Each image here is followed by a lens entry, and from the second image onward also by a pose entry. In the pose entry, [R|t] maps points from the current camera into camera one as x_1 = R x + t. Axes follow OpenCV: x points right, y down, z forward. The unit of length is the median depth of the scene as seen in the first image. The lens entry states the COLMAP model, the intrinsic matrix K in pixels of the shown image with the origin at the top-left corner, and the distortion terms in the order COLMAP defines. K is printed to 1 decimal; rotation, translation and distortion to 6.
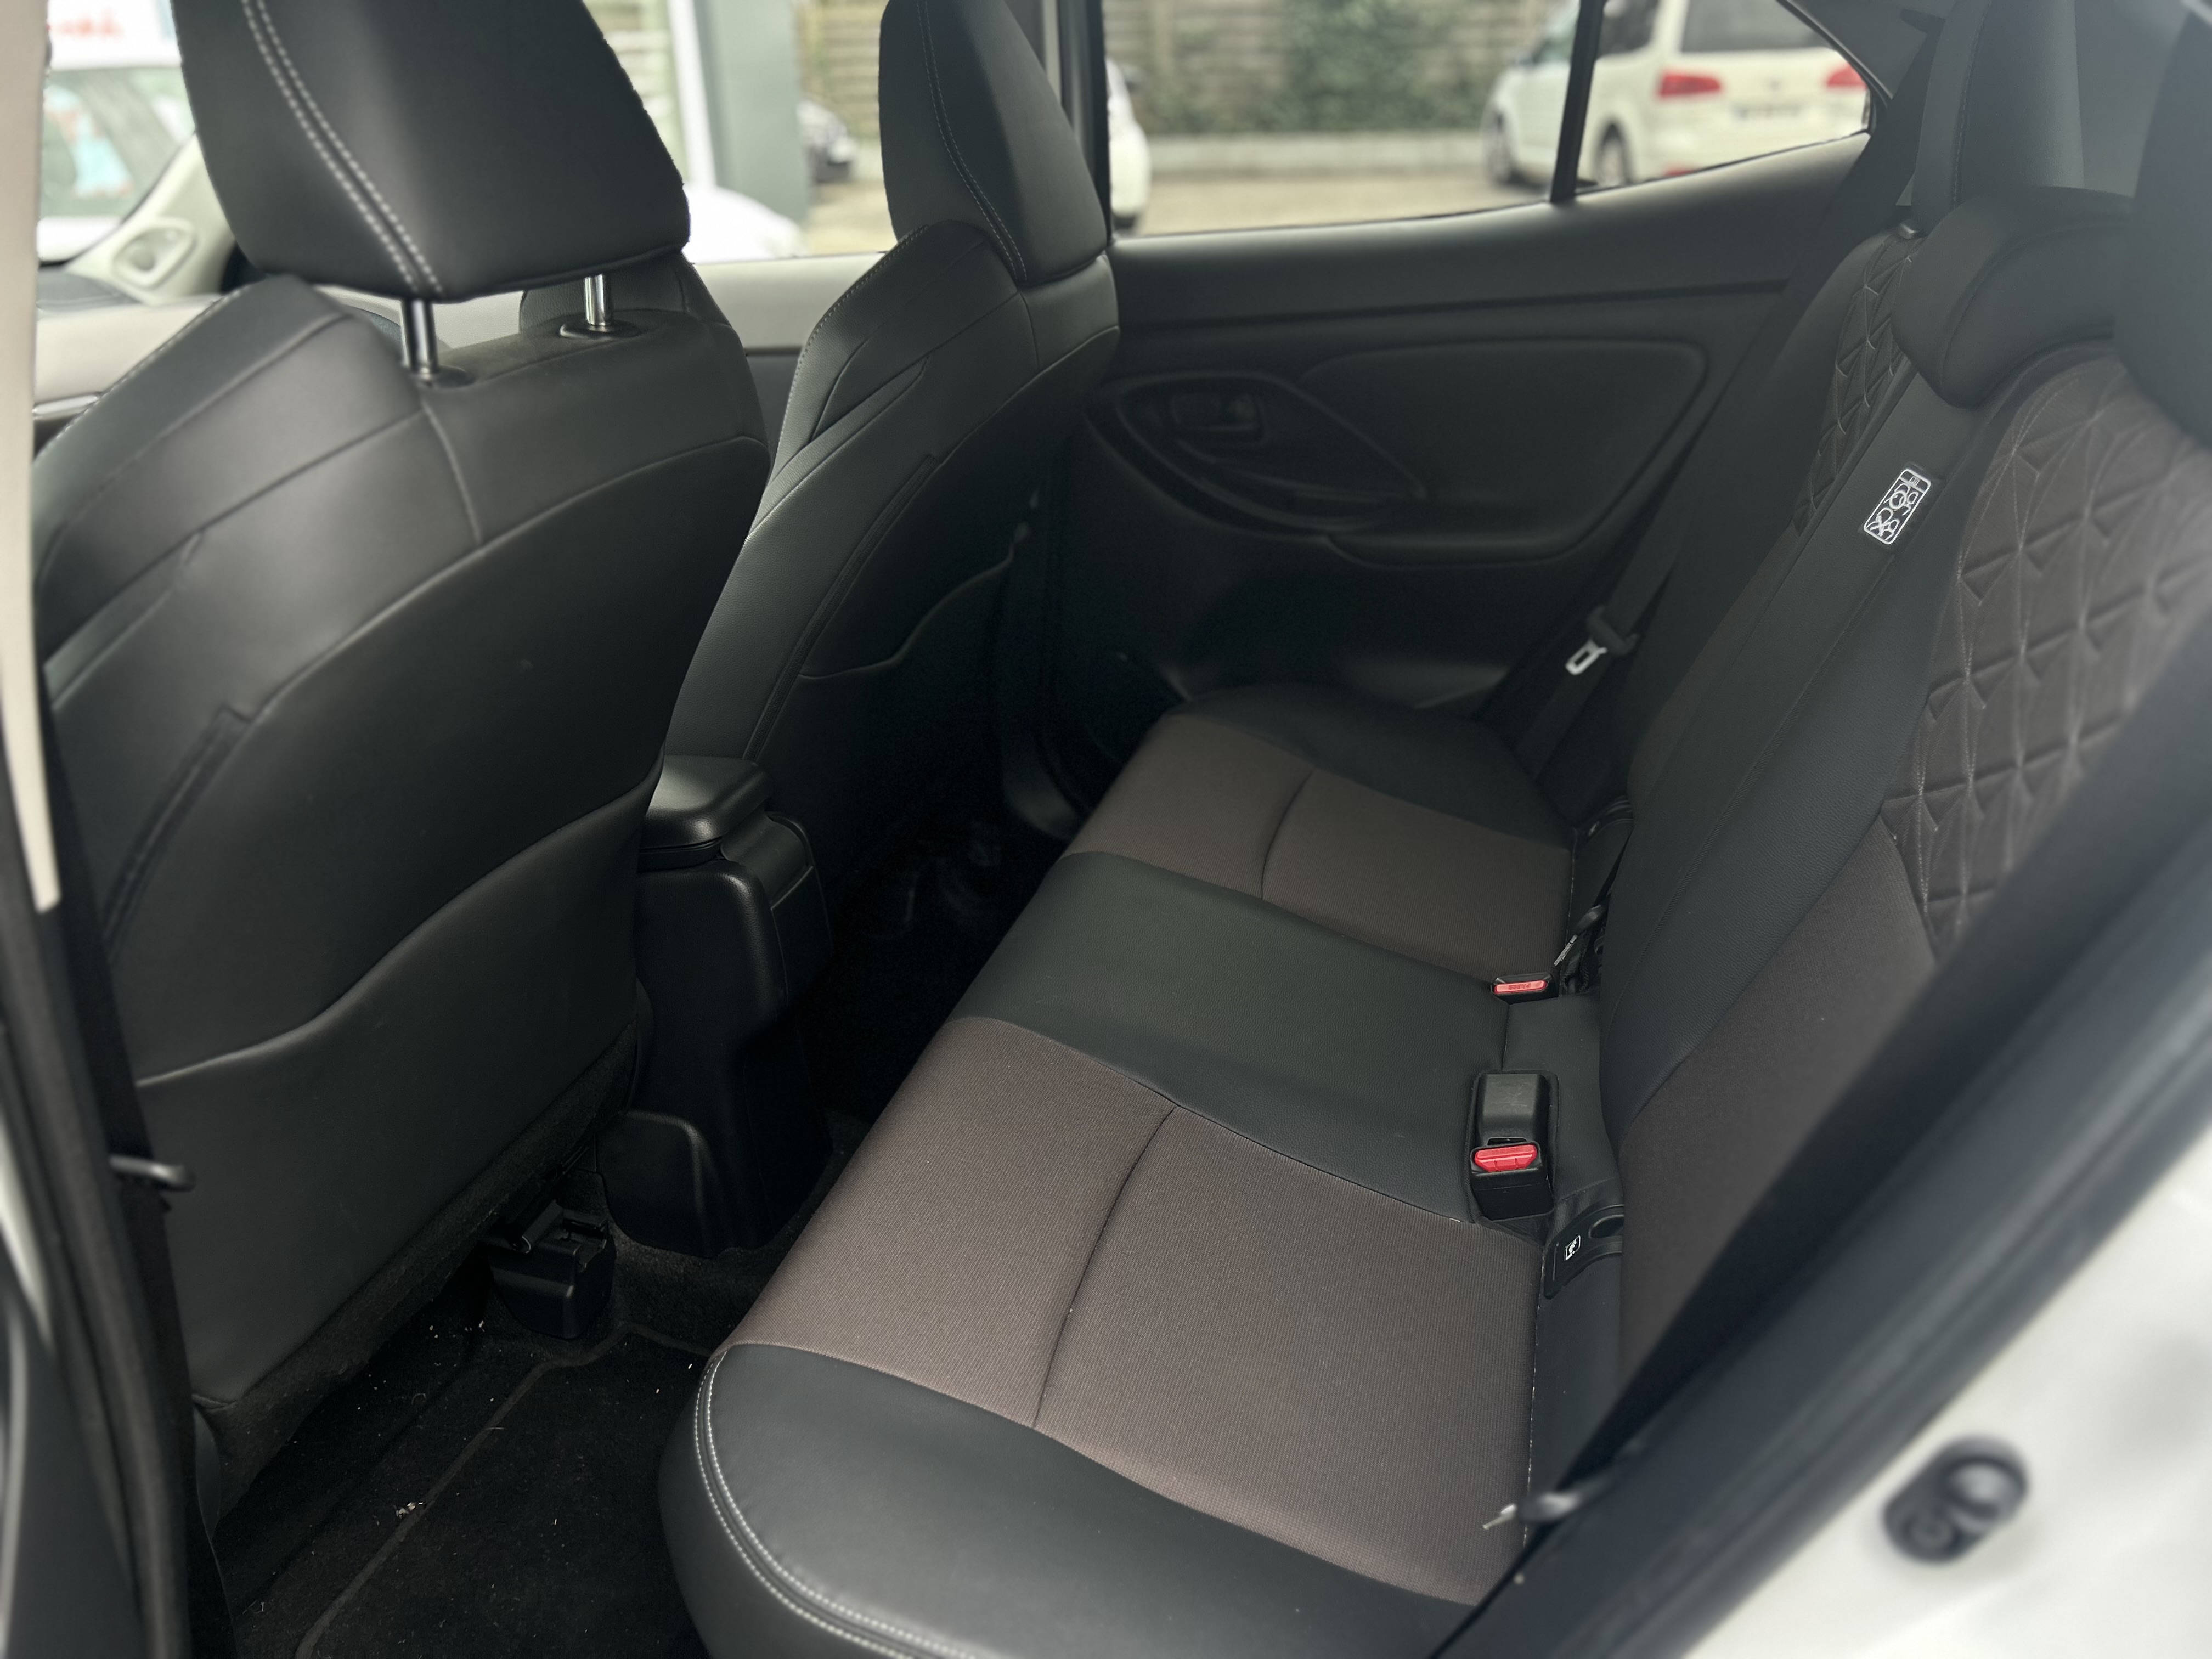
lens RADIAL K [[1667.1, 0, 1110.0], [0, 1667.1, 831.4], [0, 0, 1]] dist [0.067446, -0.101151]
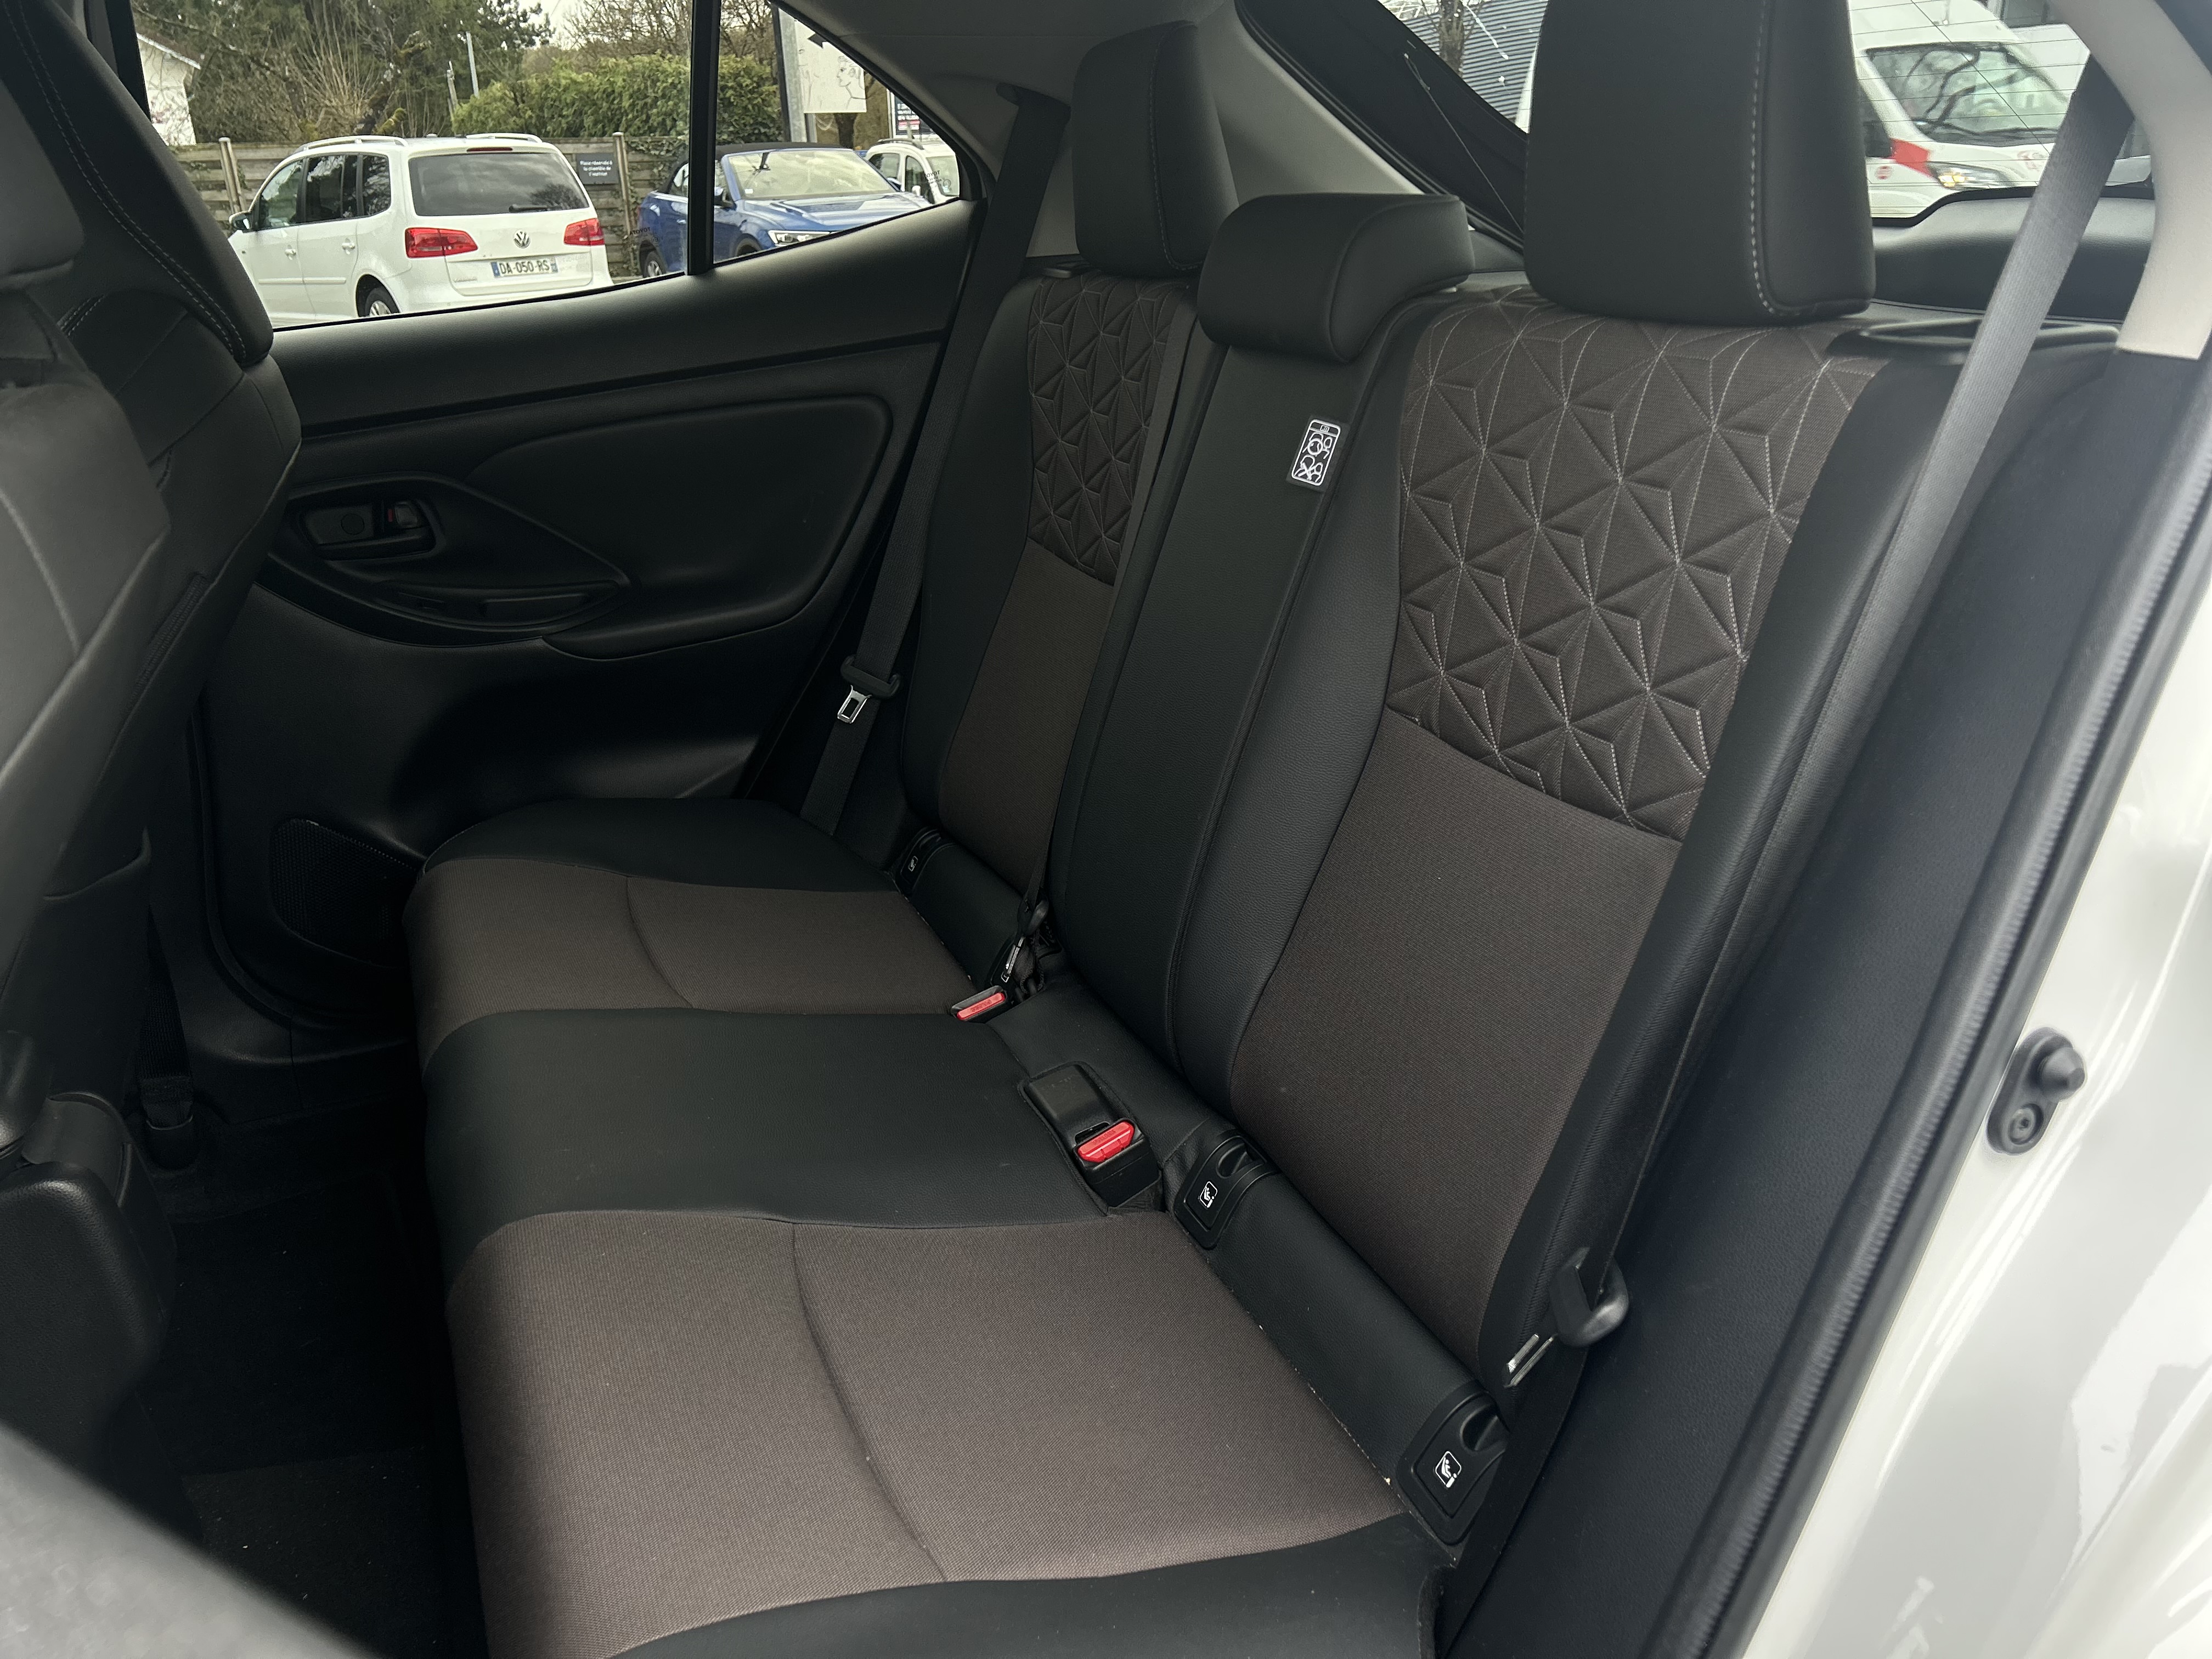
lens RADIAL K [[1667.1, 0, 1113.7], [0, 1667.1, 816.4], [0, 0, 1]] dist [0.067446, -0.101151]
pose [[0.767864, -0.227848, 0.598724, -0.264400], [0.283020, 0.959112, 0.002022, 0.004193], [-0.574704, 0.167898, 0.800953, 0.134032]]
